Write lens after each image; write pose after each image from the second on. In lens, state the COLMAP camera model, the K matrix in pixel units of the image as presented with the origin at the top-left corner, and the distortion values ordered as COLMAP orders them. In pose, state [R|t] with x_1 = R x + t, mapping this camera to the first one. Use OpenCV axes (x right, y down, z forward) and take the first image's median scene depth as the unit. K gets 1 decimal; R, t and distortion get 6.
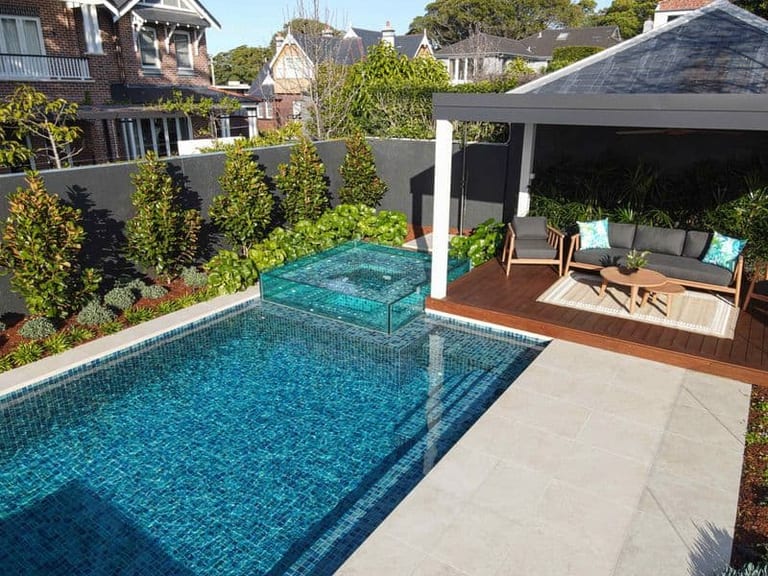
lens RADIAL K [[570.6, 0, 384.0], [0, 570.6, 288.0], [0, 0, 1]] dist [0.015759, 0.003527]
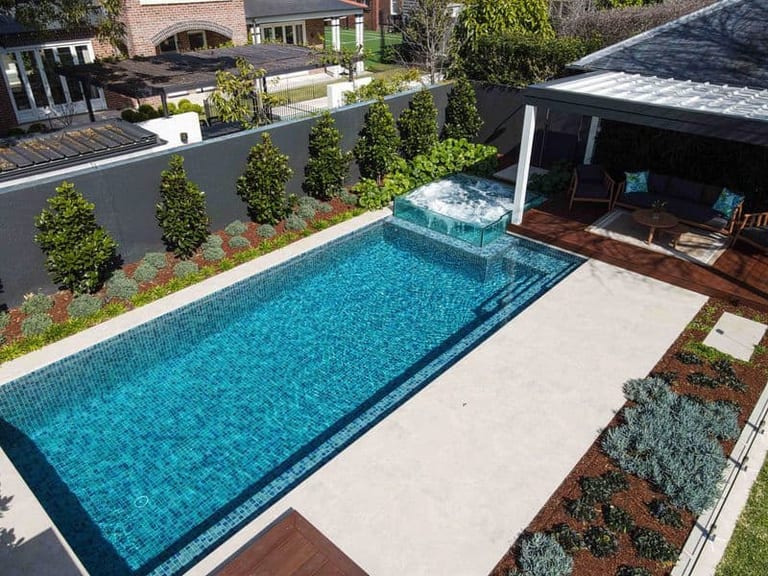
lens RADIAL K [[570.6, 0, 384.0], [0, 570.6, 288.0], [0, 0, 1]] dist [0.015759, 0.003527]
pose [[0.989515, 0.073974, -0.124048, -0.043700], [-0.048204, 0.978781, 0.199156, -0.090302], [0.136148, -0.191088, 0.972085, -0.470097]]
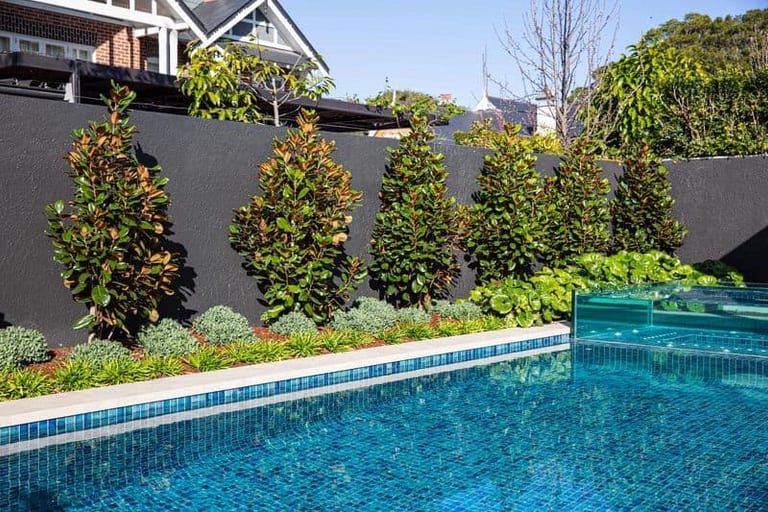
lens RADIAL K [[1006.1, 0, 384.0], [0, 1006.1, 256.0], [0, 0, 1]] dist [0.003278, 0.518767]
pose [[0.994606, 0.006944, -0.103489, -0.307173], [-0.037245, 0.955120, -0.293867, 0.268766], [0.096804, 0.296136, 0.950228, -0.102976]]
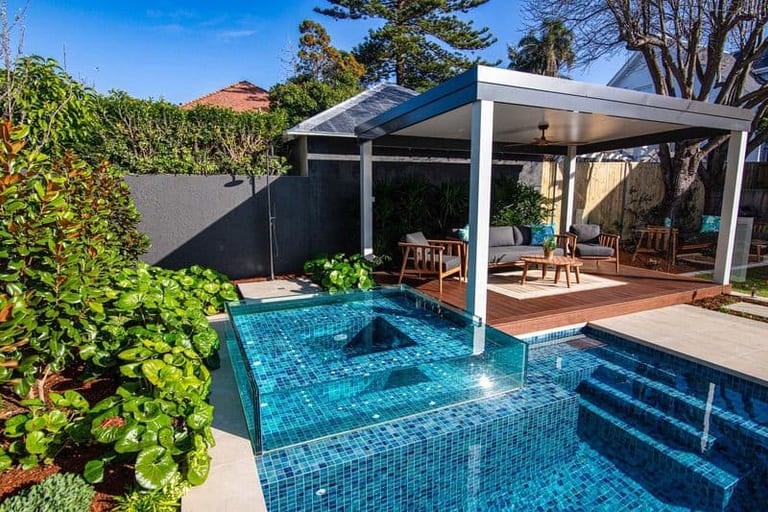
lens RADIAL K [[417.8, 0, 384.0], [0, 417.8, 256.0], [0, 0, 1]] dist [-0.002279, -0.000375]
pose [[0.522244, -0.134037, 0.842196, -0.414815], [0.280317, 0.959676, -0.021090, -0.091844], [-0.805409, 0.247096, 0.538758, 0.709537]]
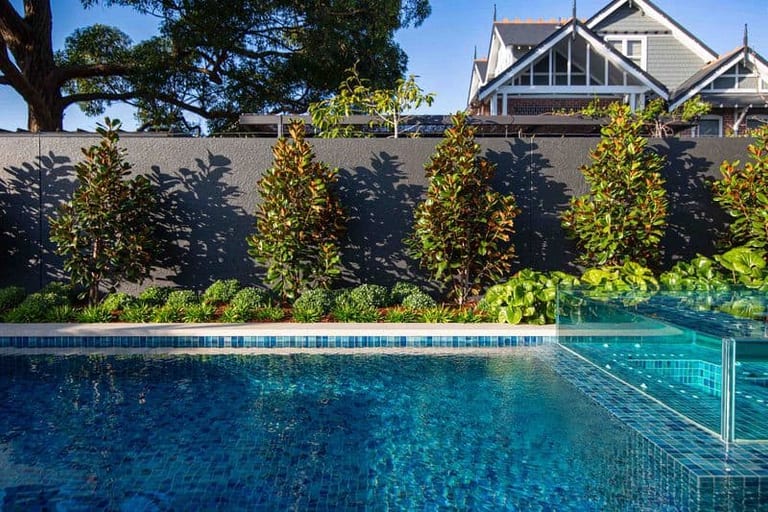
lens RADIAL K [[593.5, 0, 373.3], [0, 593.5, 248.2], [0, 0, 1]] dist [0.007839, -0.005654]
pose [[0.552745, 0.006972, -0.833321, 0.147566], [-0.272547, 0.946487, -0.172862, 0.079482], [0.787522, 0.322667, 0.525066, 0.550208]]
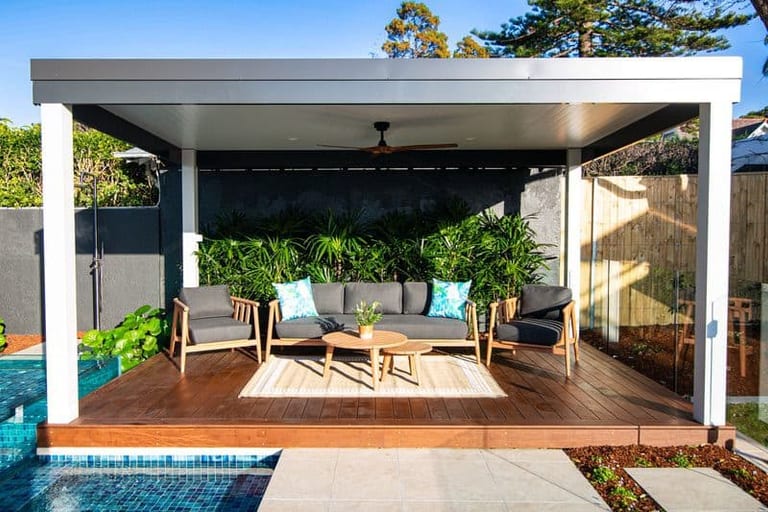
lens RADIAL K [[593.5, 0, 373.3], [0, 593.5, 248.2], [0, 0, 1]] dist [0.007839, -0.005654]
pose [[0.837020, -0.023754, 0.546656, 0.033977], [0.180976, 0.954848, -0.235613, 0.042659], [-0.516376, 0.296145, 0.803526, 0.318303]]
